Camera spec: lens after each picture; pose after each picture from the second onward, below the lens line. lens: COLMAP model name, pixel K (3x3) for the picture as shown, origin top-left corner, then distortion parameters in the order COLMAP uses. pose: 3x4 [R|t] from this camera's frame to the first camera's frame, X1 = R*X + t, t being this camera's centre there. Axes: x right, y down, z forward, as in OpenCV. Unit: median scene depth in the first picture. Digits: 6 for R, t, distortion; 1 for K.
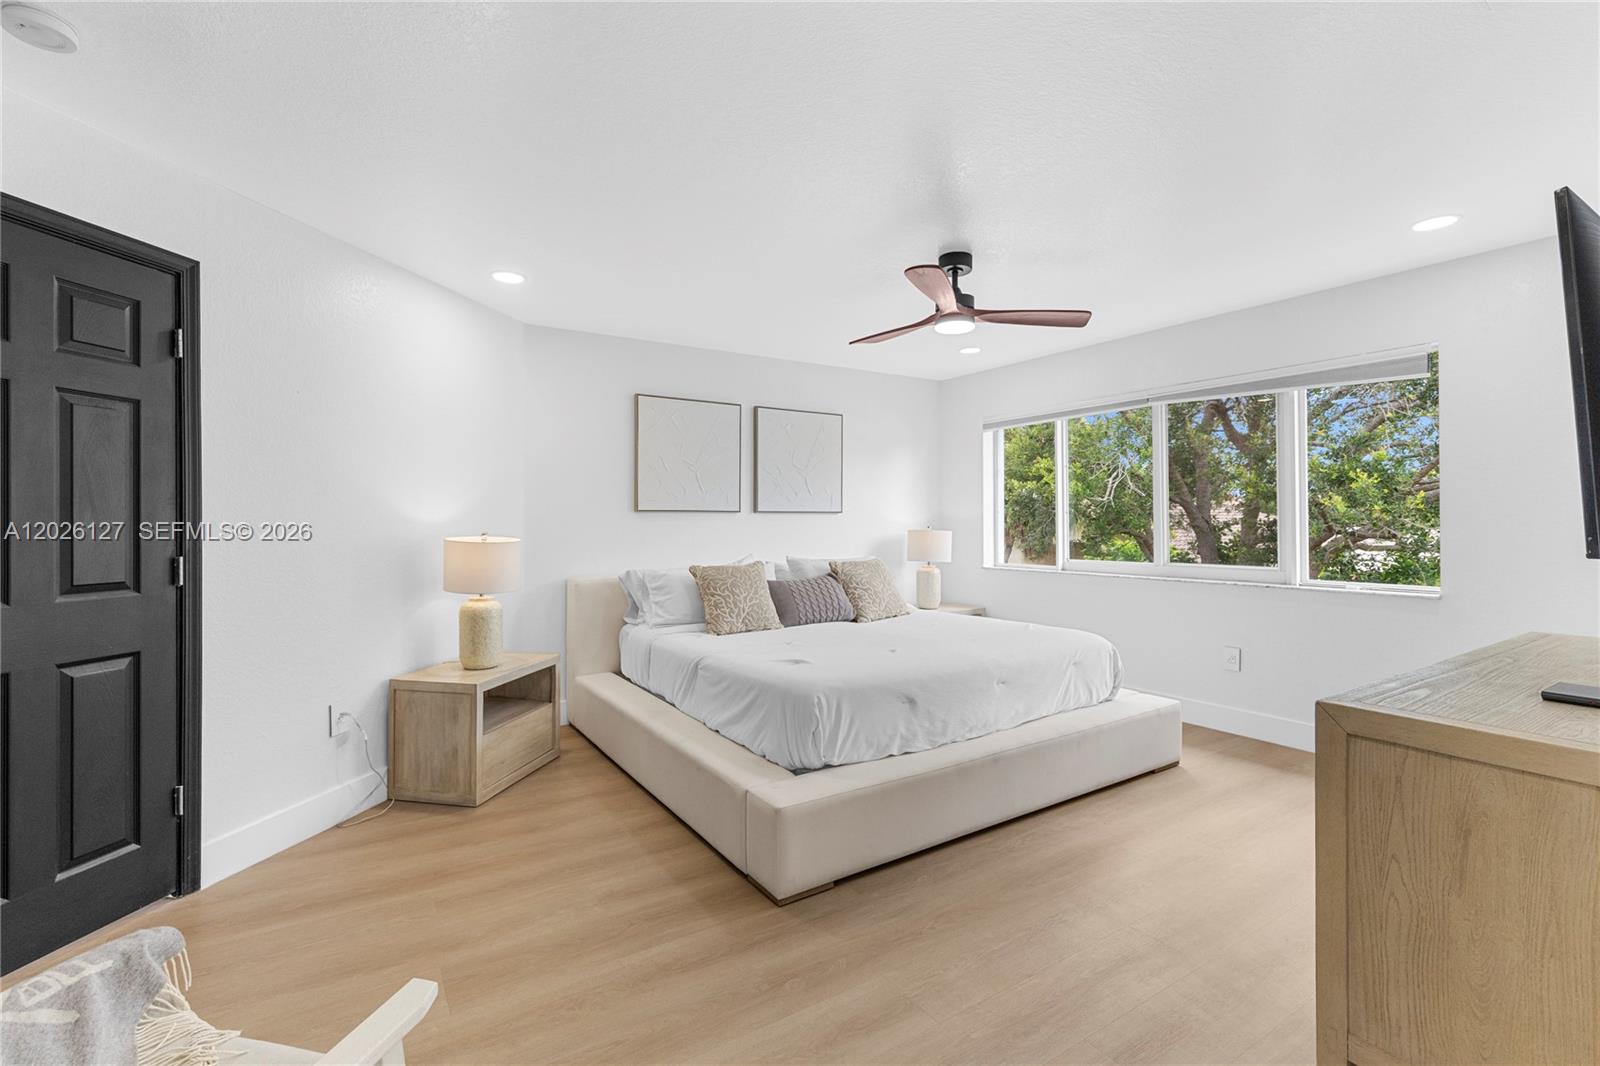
lens RADIAL K [[713.2, 0, 801.7], [0, 713.2, 523.9], [0, 0, 1]] dist [0.002601, -0.001454]
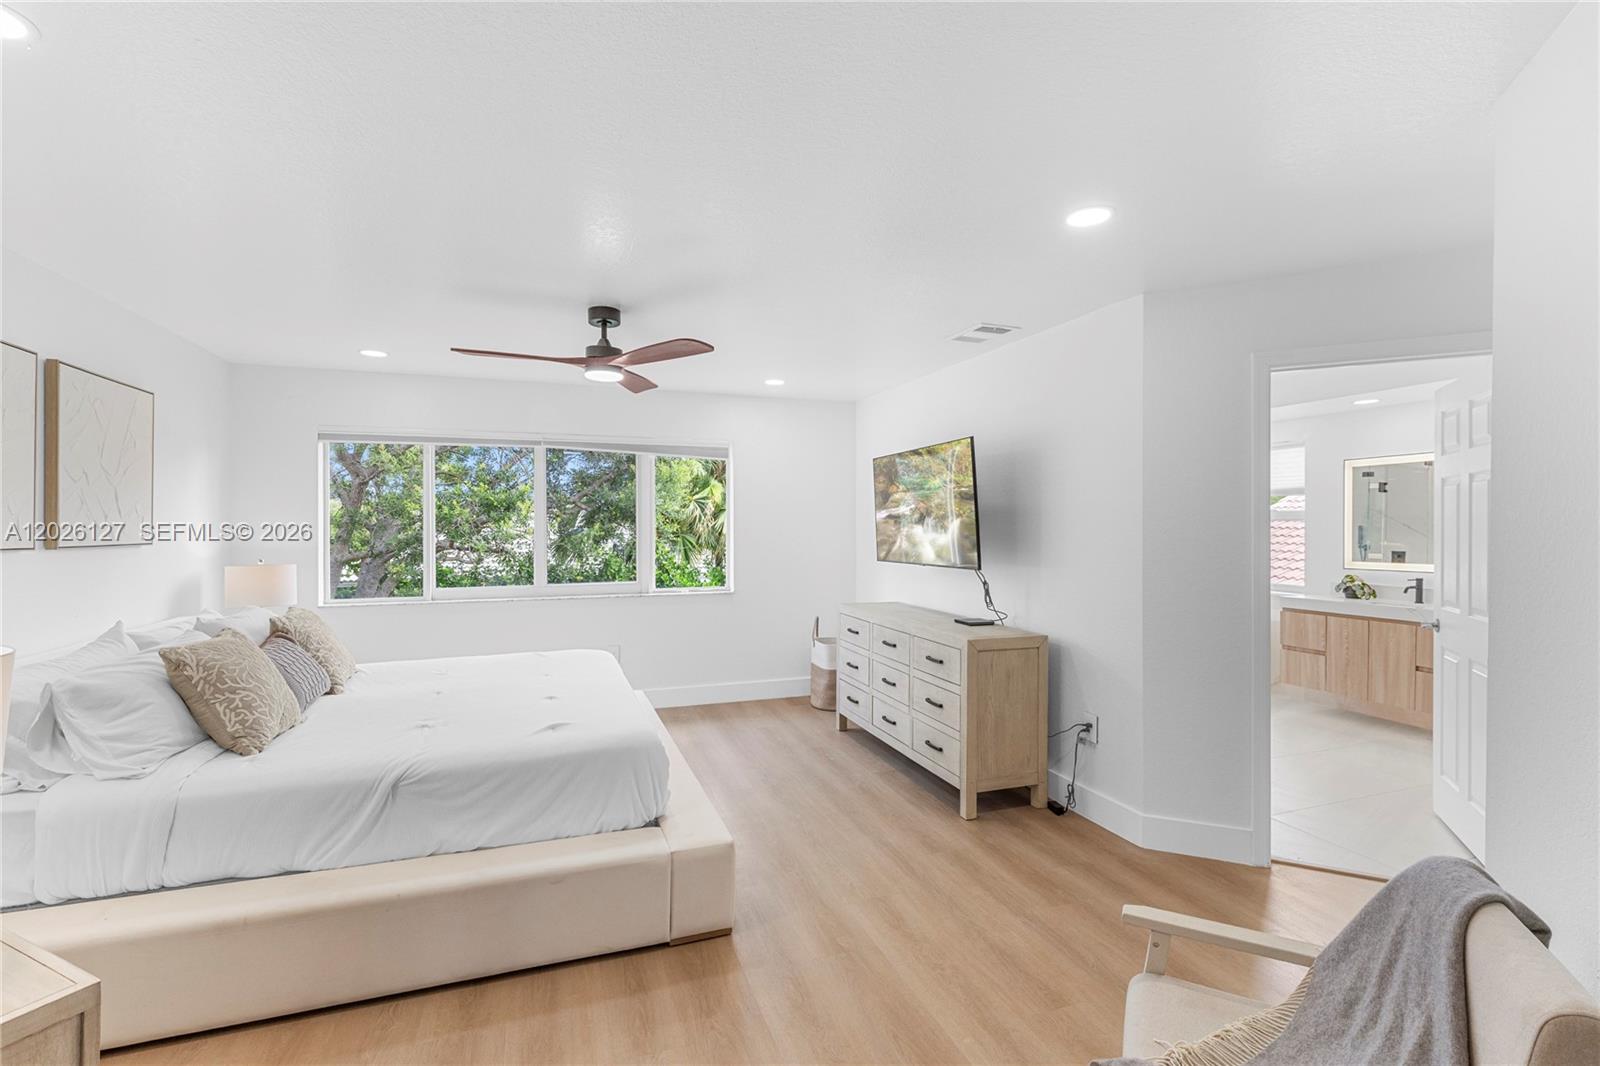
lens RADIAL K [[713.2, 0, 805.2], [0, 713.2, 529.6], [0, 0, 1]] dist [0.002601, -0.001454]
pose [[0.228115, 0.002693, 0.973630, -0.517872], [0.003545, 0.999987, -0.003597, -0.029512], [-0.973628, 0.004272, 0.228103, 0.323786]]
